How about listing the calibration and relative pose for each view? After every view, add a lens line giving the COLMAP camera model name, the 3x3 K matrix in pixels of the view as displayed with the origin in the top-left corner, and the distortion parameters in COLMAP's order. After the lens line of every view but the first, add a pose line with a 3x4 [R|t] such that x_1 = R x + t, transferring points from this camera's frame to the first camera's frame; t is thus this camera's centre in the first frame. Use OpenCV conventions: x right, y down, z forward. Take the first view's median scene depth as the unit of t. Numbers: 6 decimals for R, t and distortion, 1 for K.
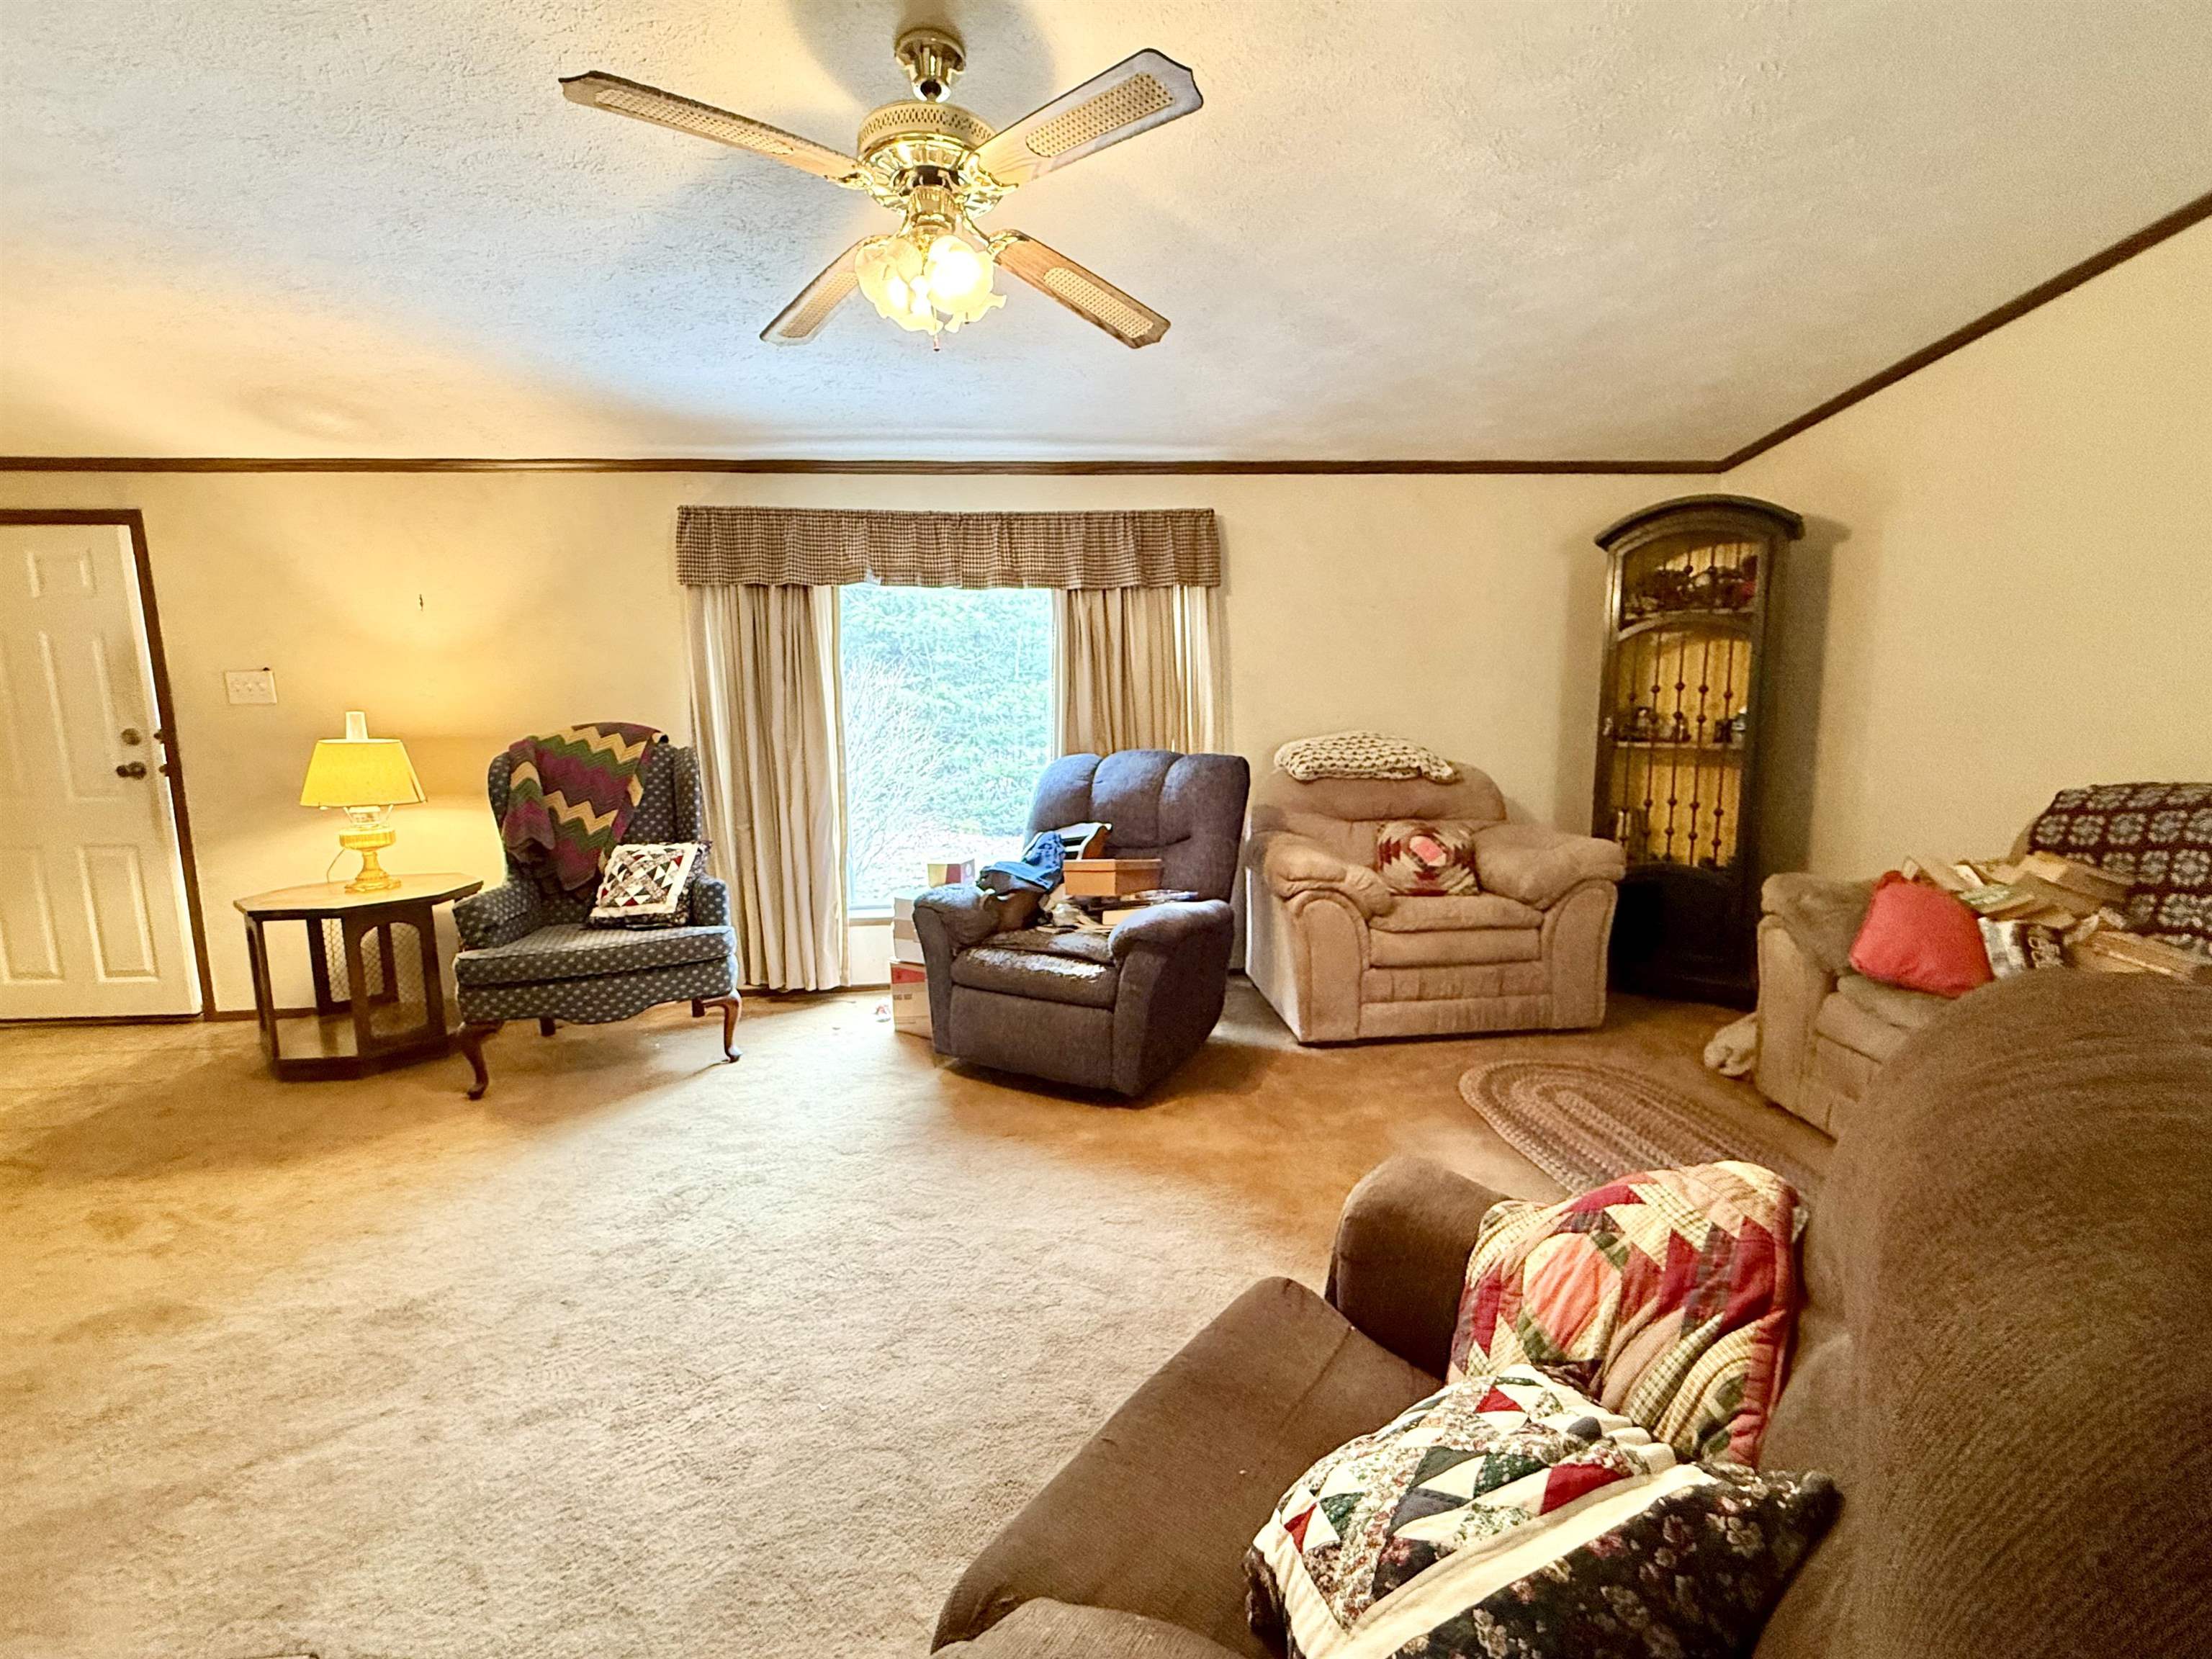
lens RADIAL K [[964.2, 0, 1106.0], [0, 964.2, 829.5], [0, 0, 1]] dist [0.001162, -0.000605]
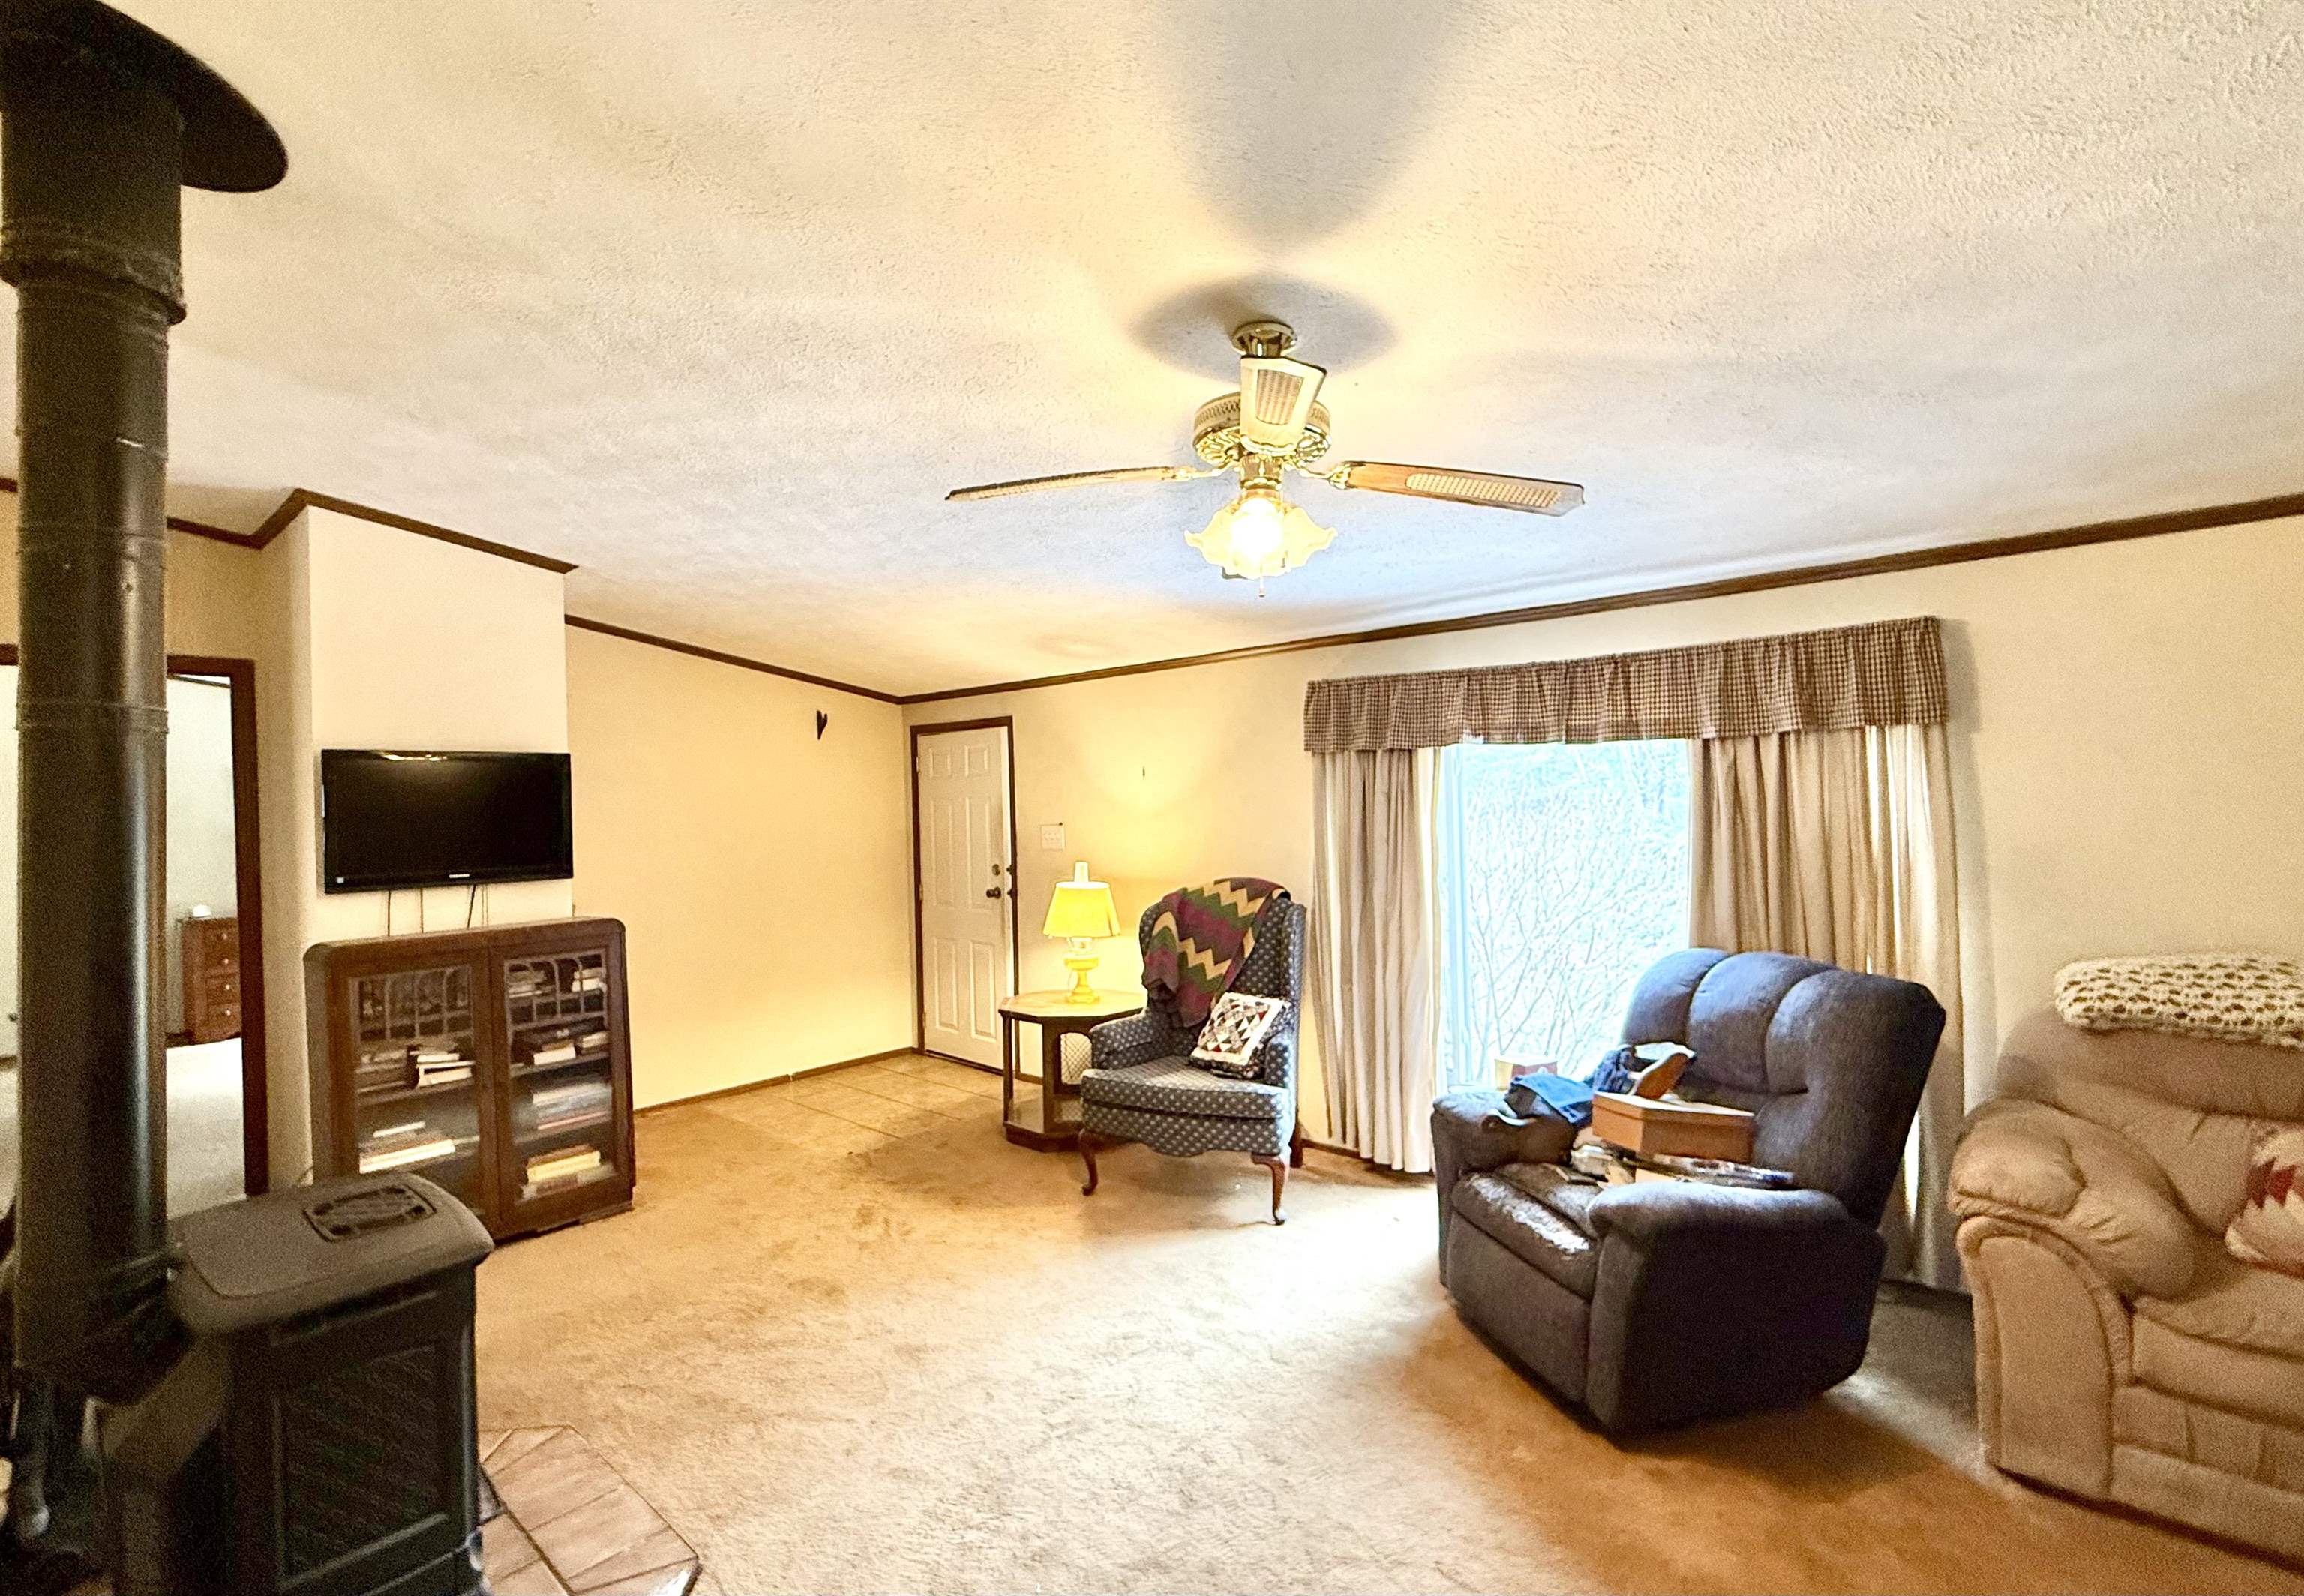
lens RADIAL K [[1062.3, 0, 1152.0], [0, 1062.3, 798.0], [0, 0, 1]] dist [-0.000777, -0.000181]
pose [[0.676772, 0.000532, -0.736193, 0.336732], [-0.090129, 0.992537, -0.082137, -0.098282], [0.730655, 0.121940, 0.671769, 0.093487]]
